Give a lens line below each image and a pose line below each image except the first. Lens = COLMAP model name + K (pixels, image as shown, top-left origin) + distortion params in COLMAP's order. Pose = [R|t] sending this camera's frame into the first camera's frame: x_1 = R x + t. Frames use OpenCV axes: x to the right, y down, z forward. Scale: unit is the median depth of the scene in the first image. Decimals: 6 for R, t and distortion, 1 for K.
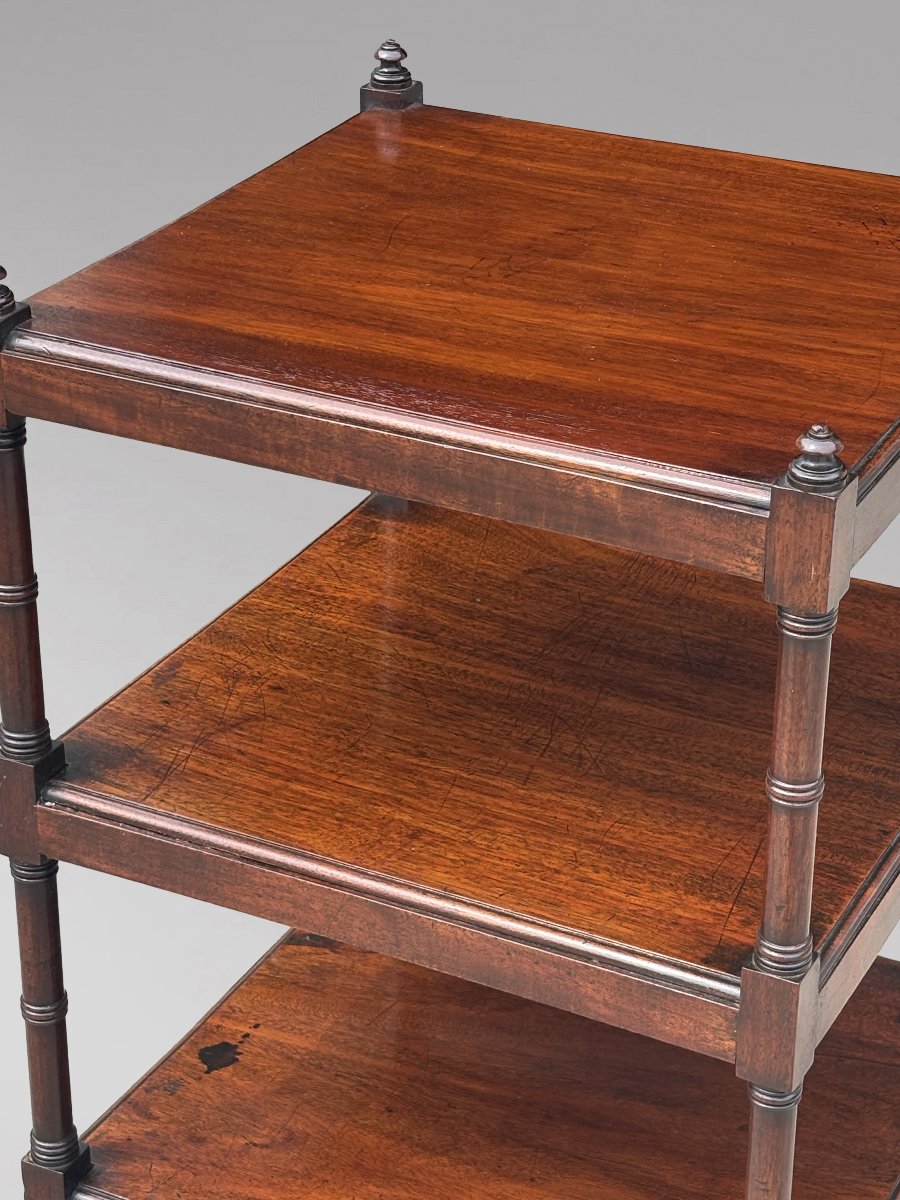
lens RADIAL K [[2731.5, 0, 458.5], [0, 2731.5, 598.7], [0, 0, 1]] dist [0.264236, -1.023373]
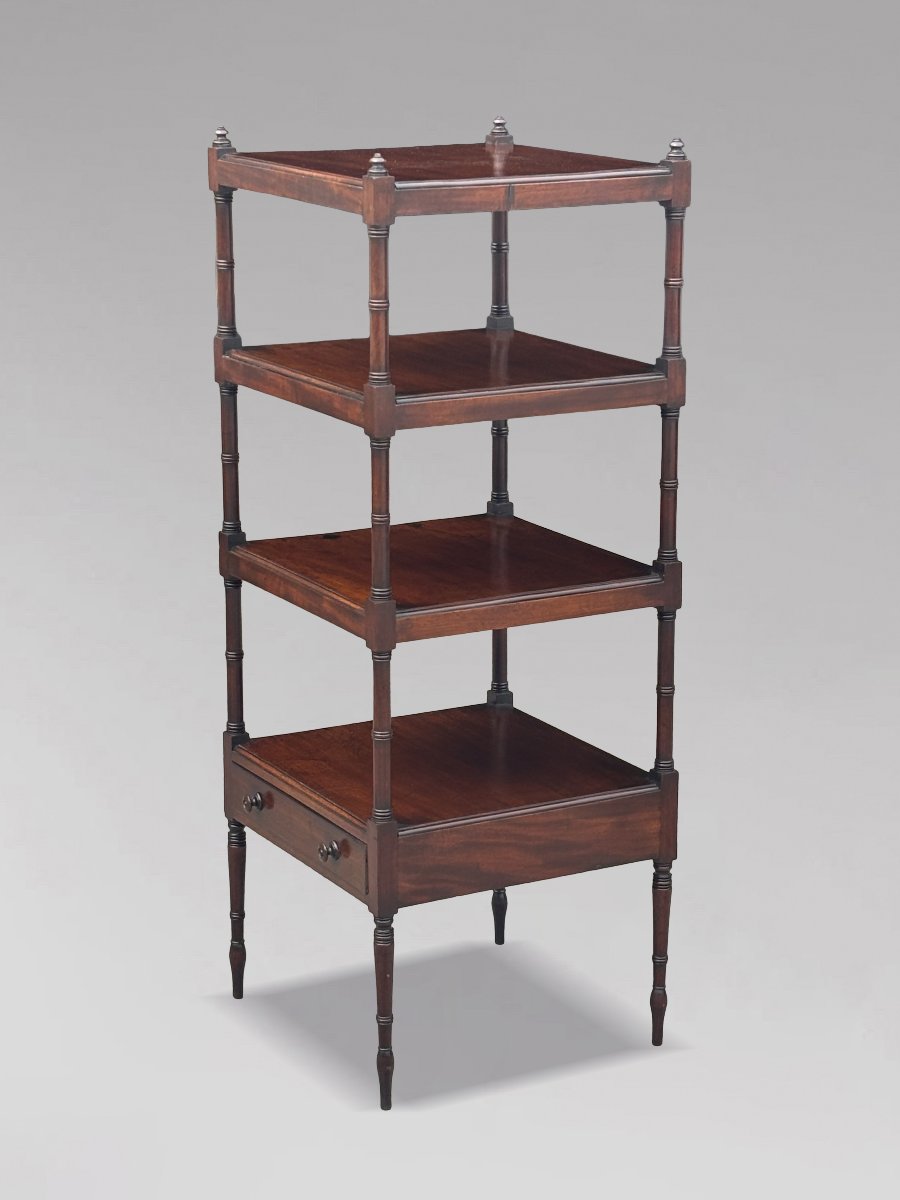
lens RADIAL K [[2728.2, 0, 443.3], [0, 2728.2, 585.7], [0, 0, 1]] dist [0.258685, -1.008280]
pose [[0.832902, 0.127085, -0.538632, 1.457704], [-0.248871, 0.955323, -0.159438, 0.654897], [0.494306, 0.266846, 0.827318, -0.963413]]
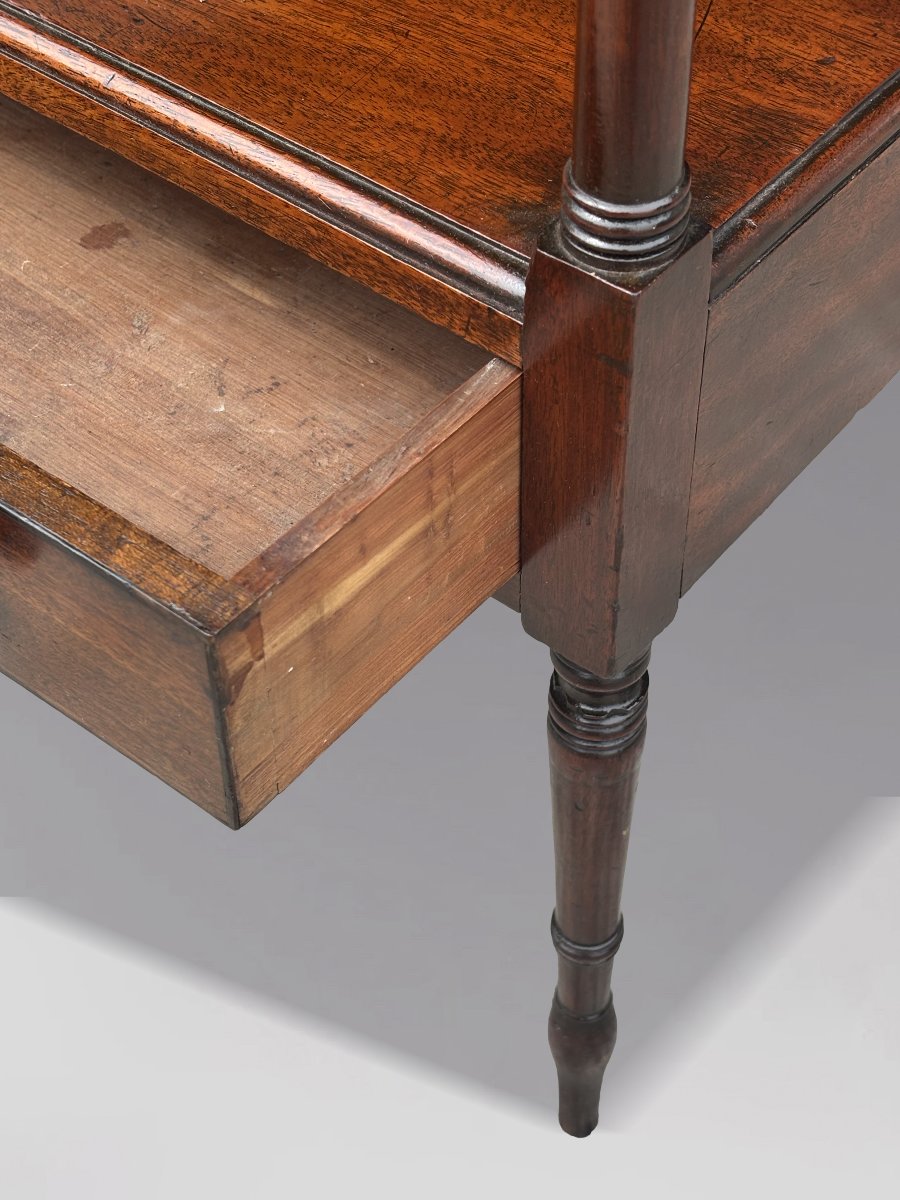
lens RADIAL K [[2001.8, 0, 457.9], [0, 2001.8, 600.4], [0, 0, 1]] dist [0.261100, -1.133141]
pose [[0.978133, 0.138315, -0.155324, 0.138116], [-0.076356, 0.933479, 0.350410, 0.423382], [0.193459, -0.330888, 0.923627, 0.806623]]
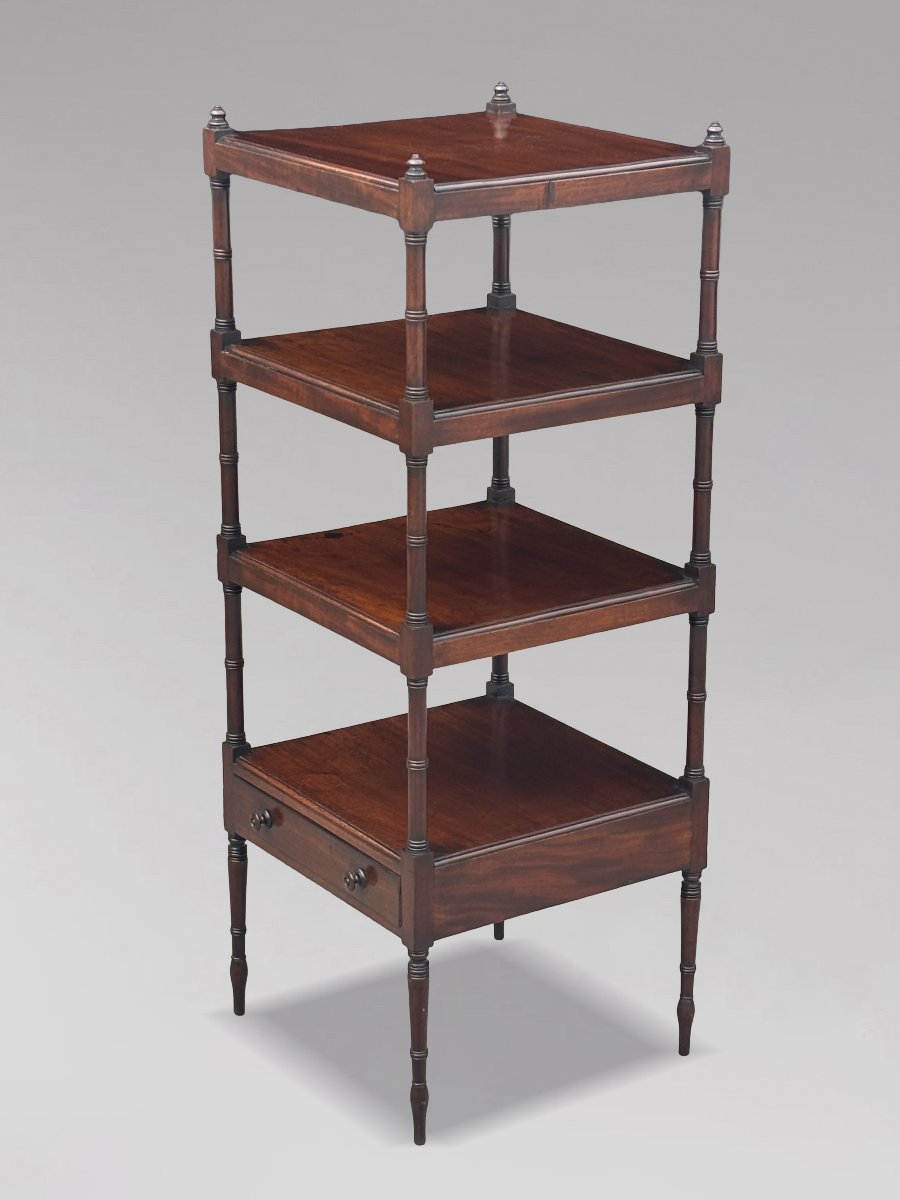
lens RADIAL K [[2731.5, 0, 458.5], [0, 2731.5, 598.7], [0, 0, 1]] dist [0.264236, -1.023373]
pose [[0.878562, 0.144742, -0.455168, 1.177552], [-0.217106, 0.969857, -0.110645, 0.519332], [0.425433, 0.196028, 0.883504, -0.994664]]
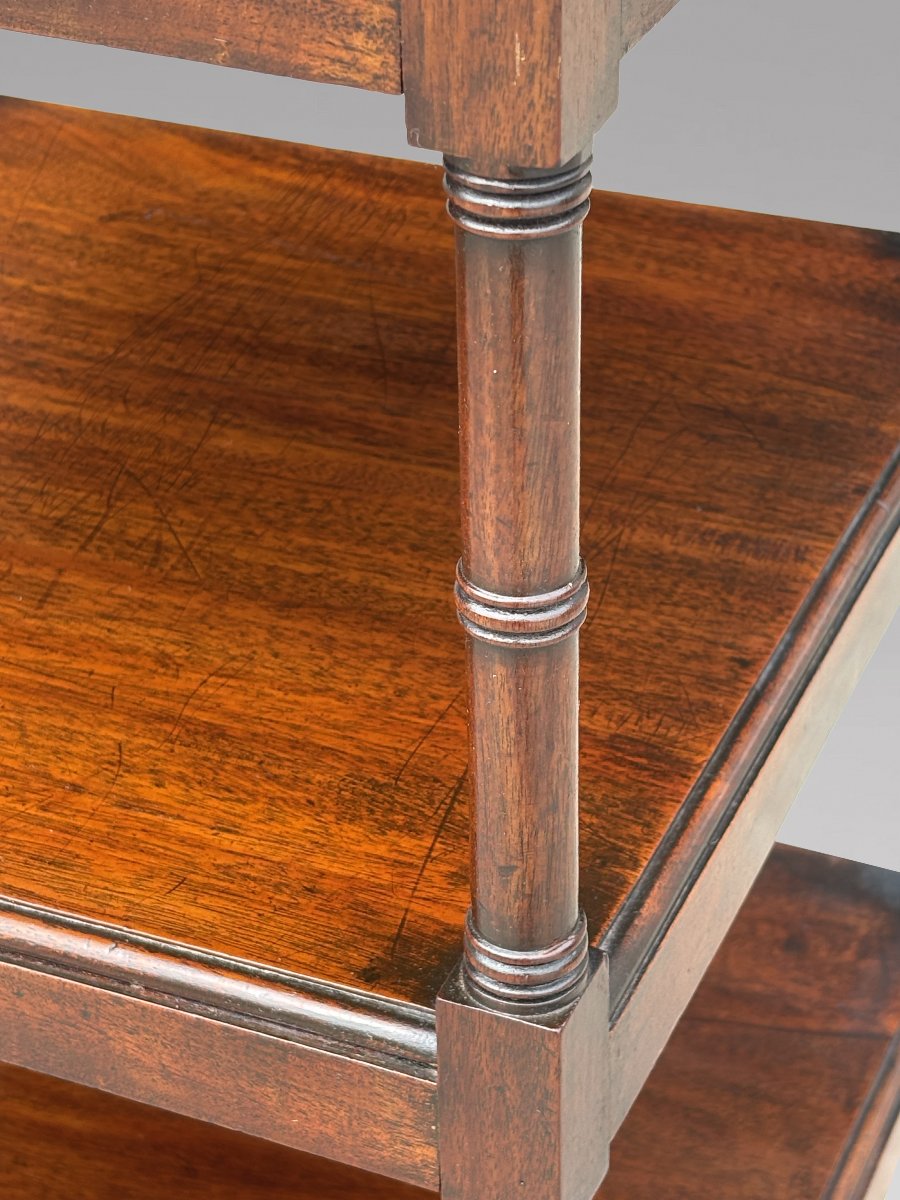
lens RADIAL K [[2760.5, 0, 450.0], [0, 2760.5, 600.0], [0, 0, 1]] dist [0.245557, -0.706450]
pose [[0.997718, -0.056851, 0.036433, 0.085622], [0.053534, 0.994828, 0.086322, 0.027557], [-0.041152, -0.084174, 0.995601, 0.510256]]
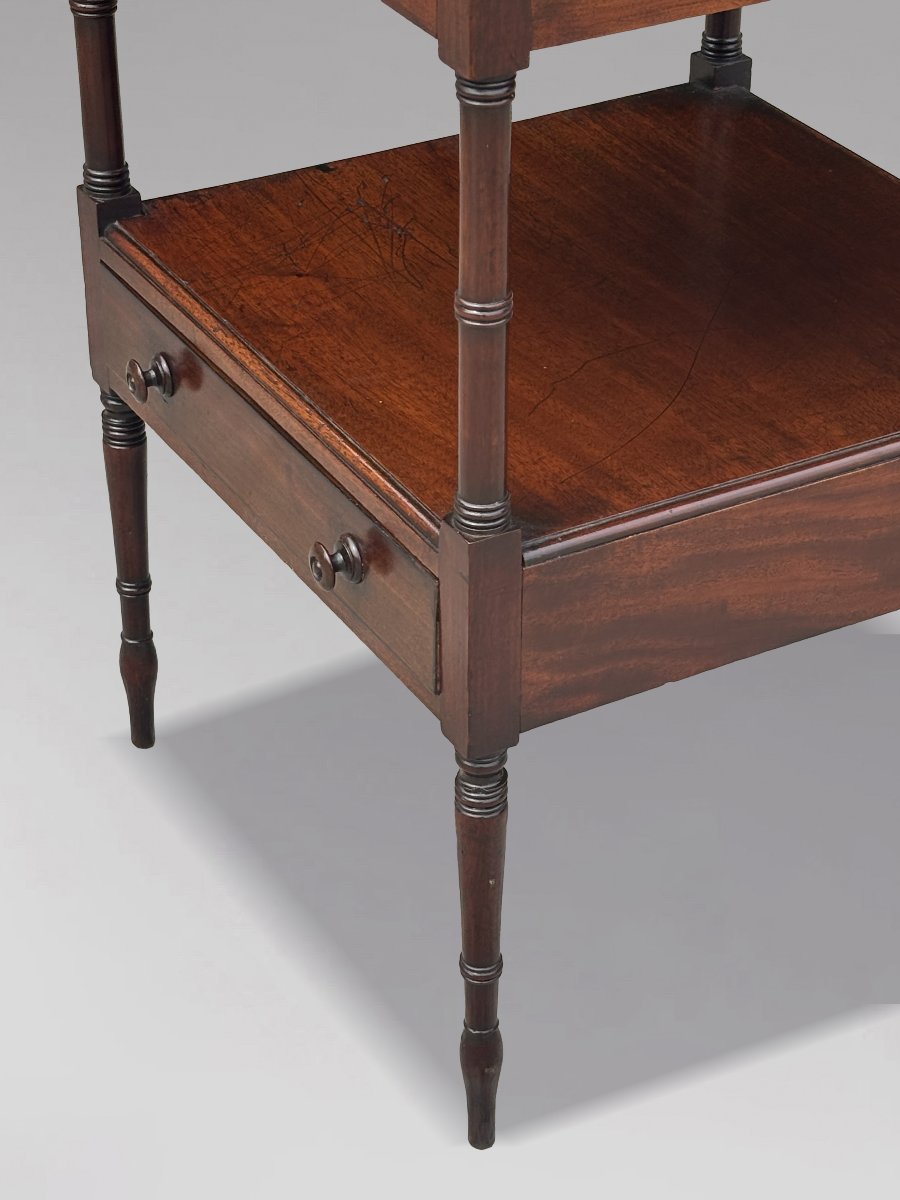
lens RADIAL K [[2728.2, 0, 443.3], [0, 2728.2, 585.7], [0, 0, 1]] dist [0.258685, -1.008280]
pose [[0.832301, 0.290047, -0.472385, 0.534243], [-0.249404, 0.956996, 0.148174, 0.364538], [0.495048, -0.005510, 0.868848, 0.310749]]
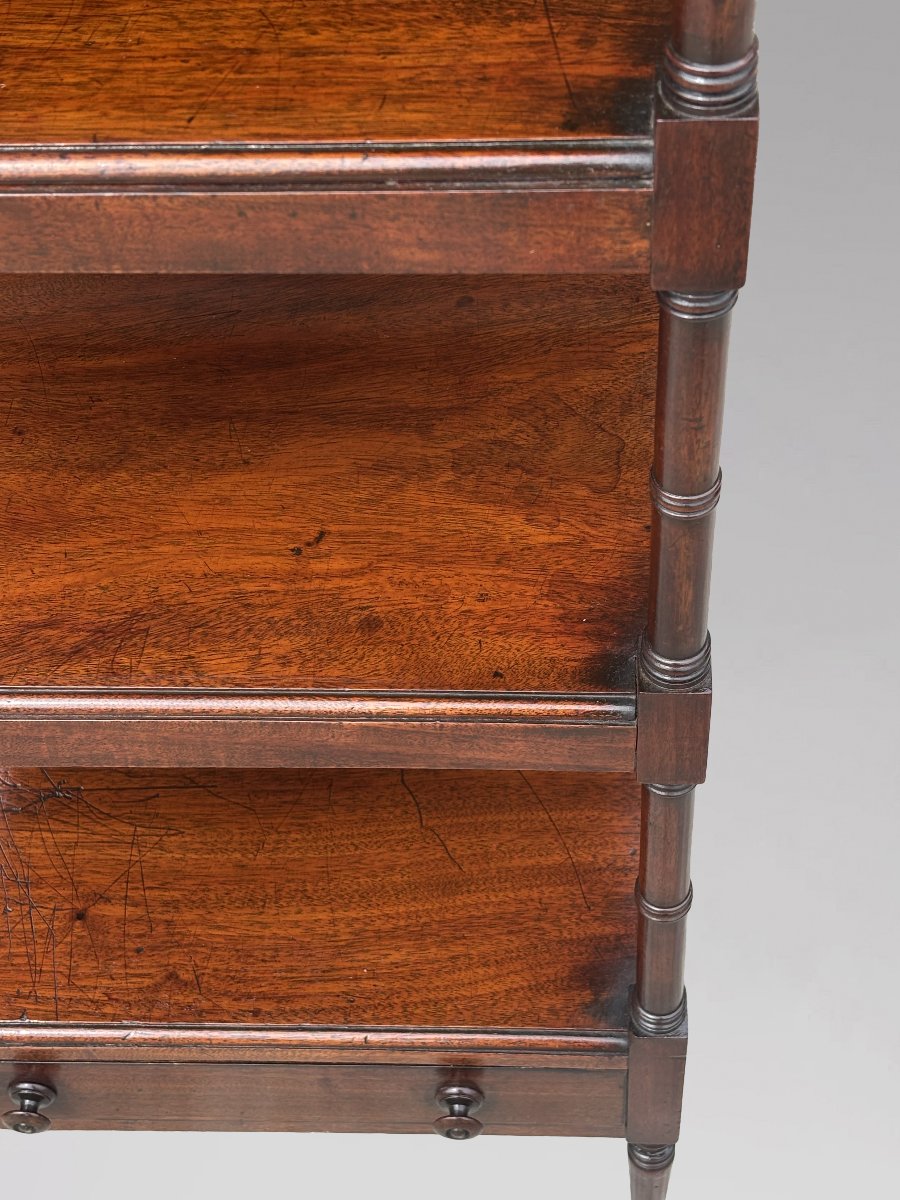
lens RADIAL K [[2001.8, 0, 457.9], [0, 2001.8, 600.4], [0, 0, 1]] dist [0.261100, -1.133141]
pose [[0.907662, -0.356668, 0.221220, -0.064393], [0.239685, 0.873182, 0.424388, 0.026500], [-0.344531, -0.332177, 0.878041, 0.551823]]
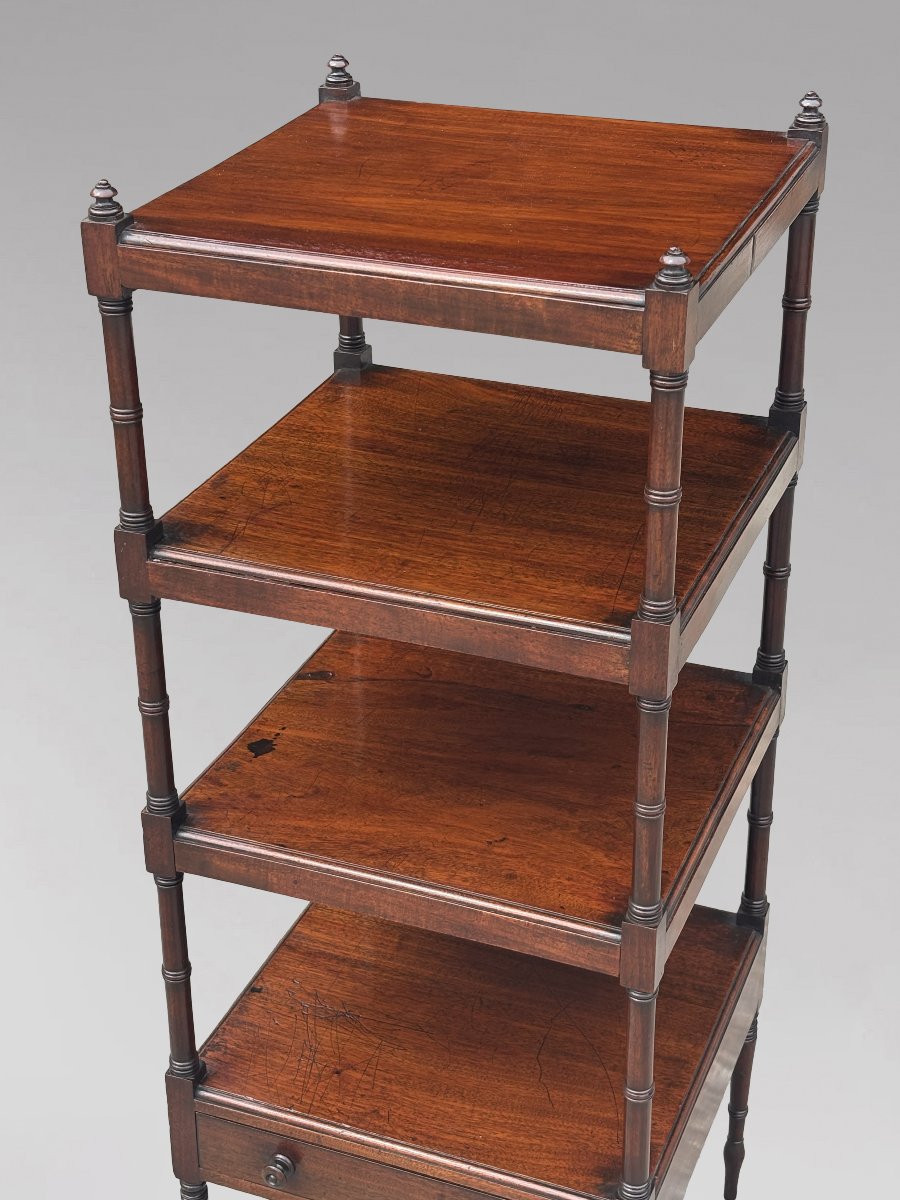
lens RADIAL K [[1987.2, 0, 445.4], [0, 1987.2, 599.3], [0, 0, 1]] dist [0.263419, -1.156519]
pose [[0.995486, -0.057533, 0.075488, -0.078778], [0.056732, 0.998308, 0.012715, 0.095128], [-0.076092, -0.008375, 0.997066, -0.100475]]
